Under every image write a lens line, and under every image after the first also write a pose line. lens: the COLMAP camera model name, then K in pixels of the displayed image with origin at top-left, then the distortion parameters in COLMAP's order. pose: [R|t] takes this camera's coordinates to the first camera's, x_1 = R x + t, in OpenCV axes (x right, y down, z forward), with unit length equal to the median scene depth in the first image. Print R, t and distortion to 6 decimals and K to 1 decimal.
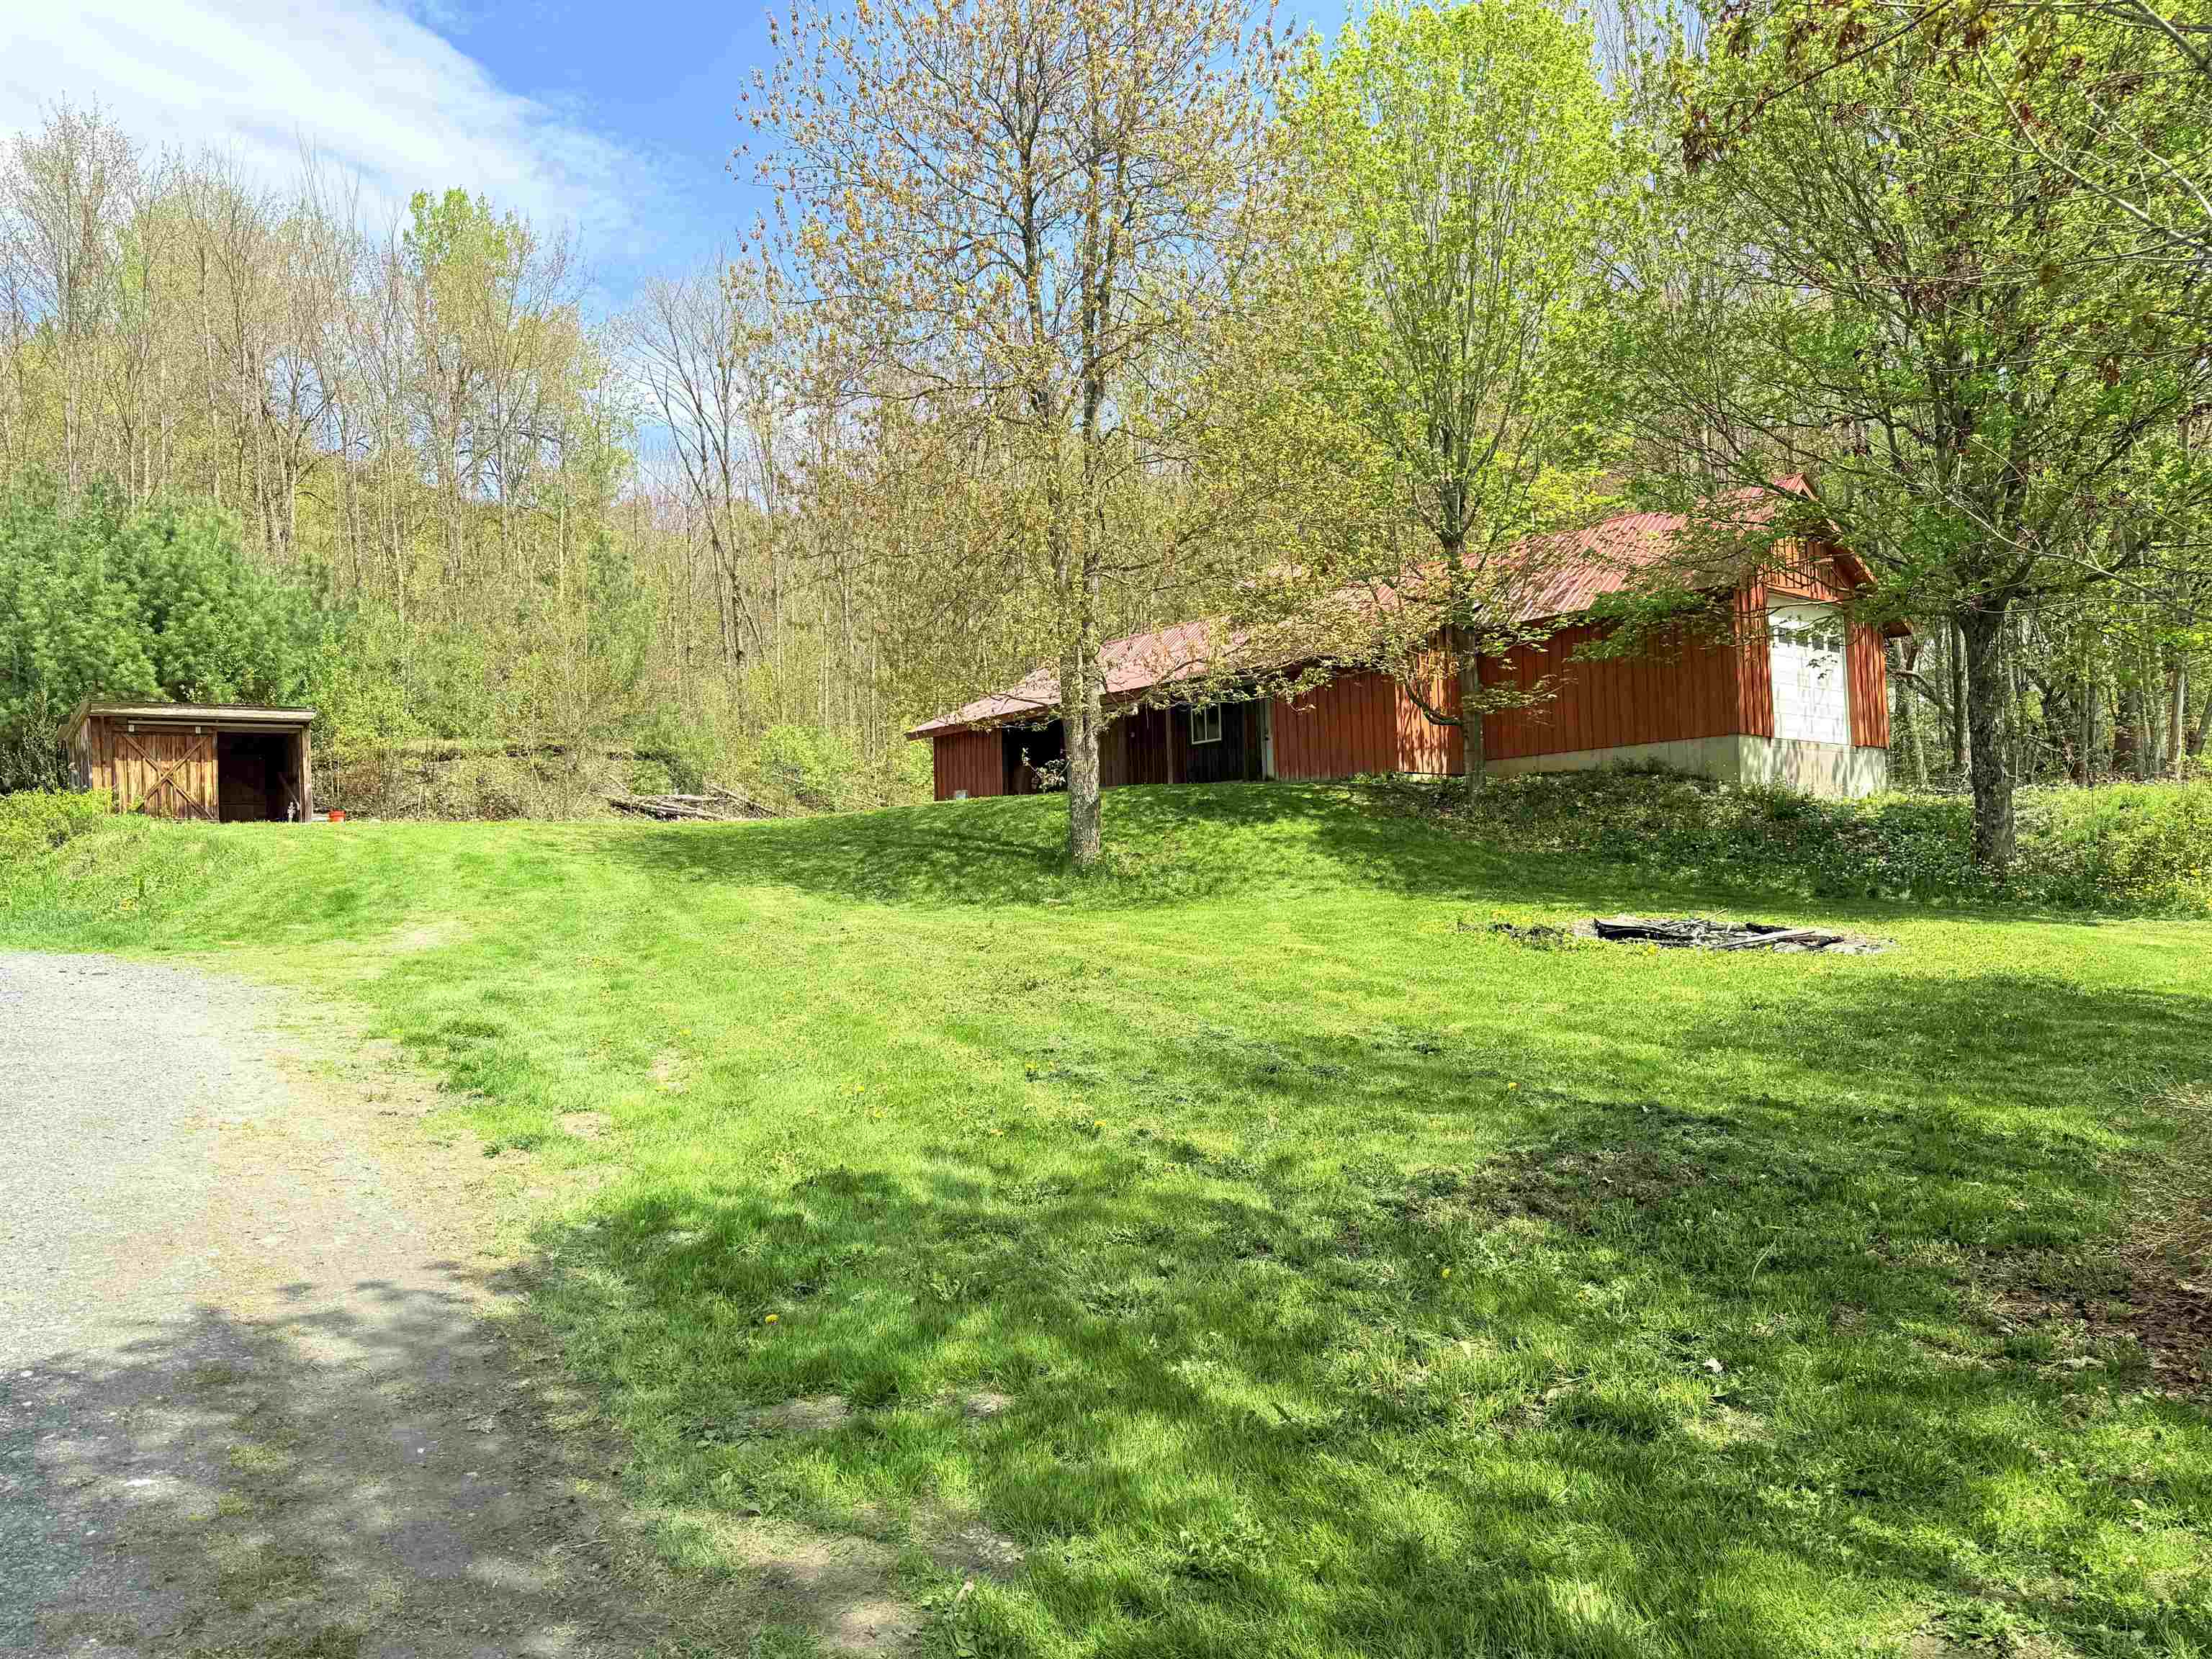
lens RADIAL K [[1588.5, 0, 1106.0], [0, 1588.5, 829.5], [0, 0, 1]] dist [0.062317, -0.049361]
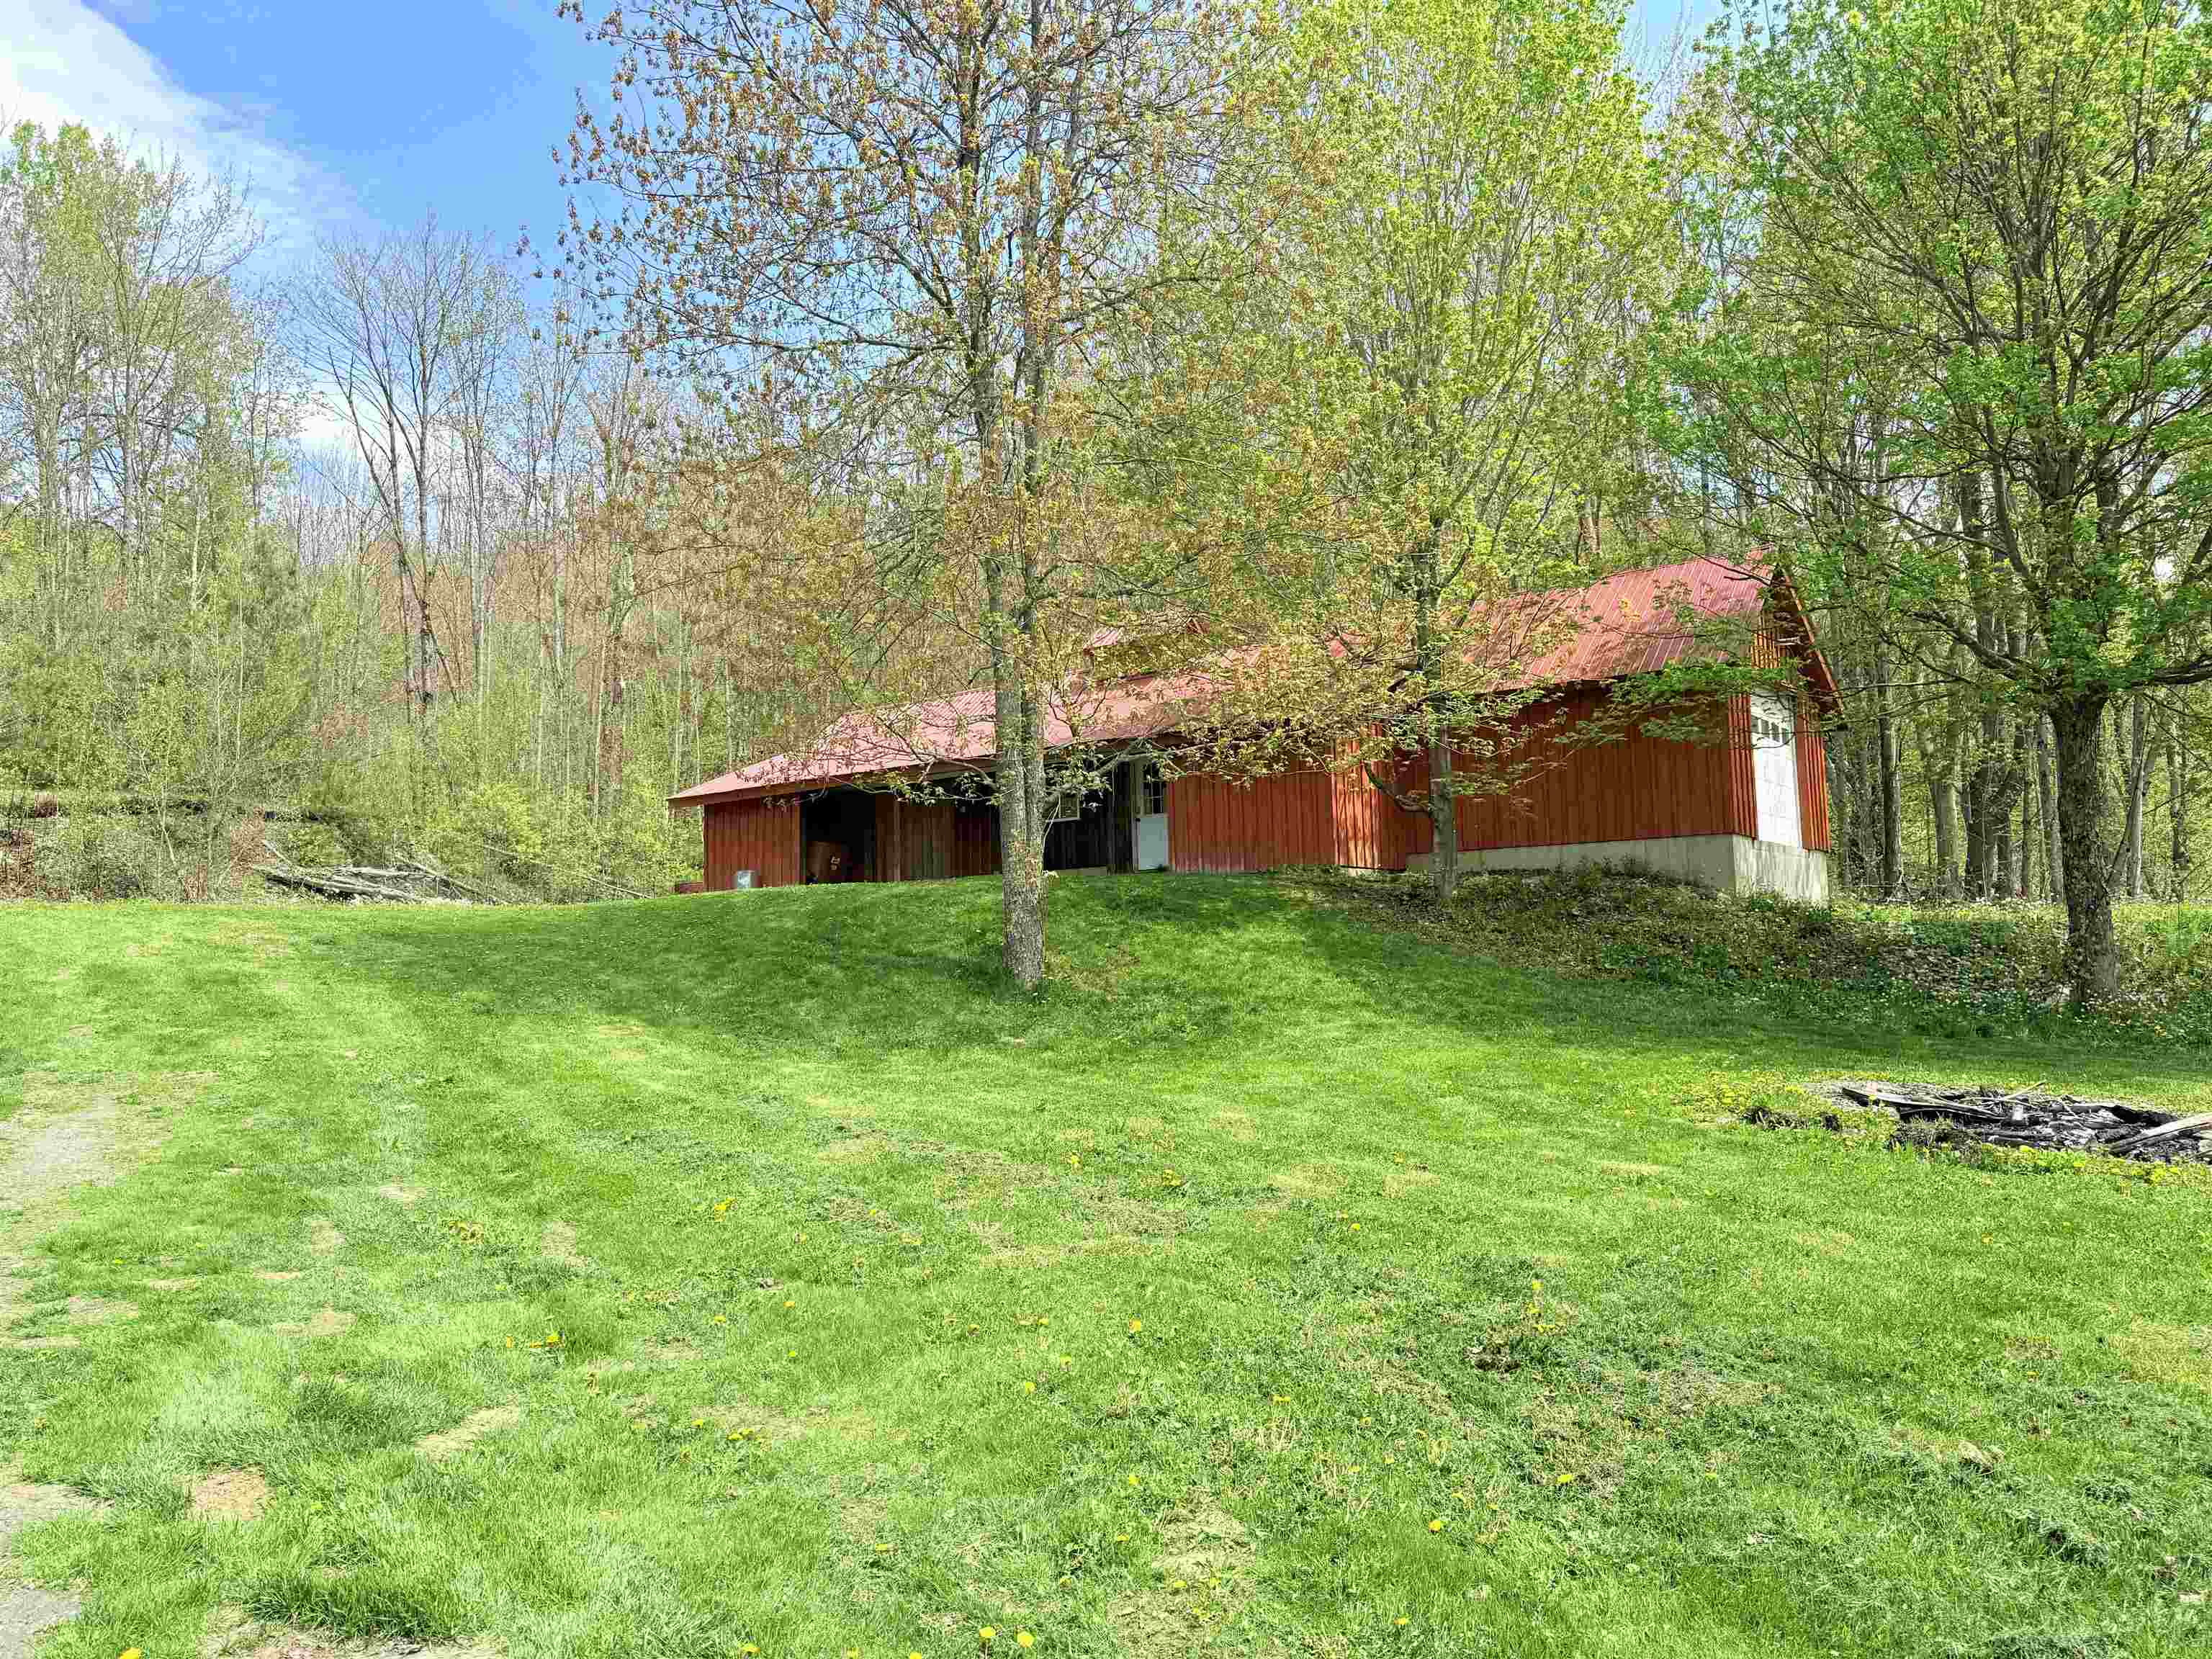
lens RADIAL K [[1588.5, 0, 1106.0], [0, 1588.5, 829.5], [0, 0, 1]] dist [0.062317, -0.049361]
pose [[0.977935, 0.027781, 0.207053, -0.083767], [-0.017688, 0.998570, -0.050440, -0.008528], [-0.208159, 0.045665, 0.977028, 0.166652]]
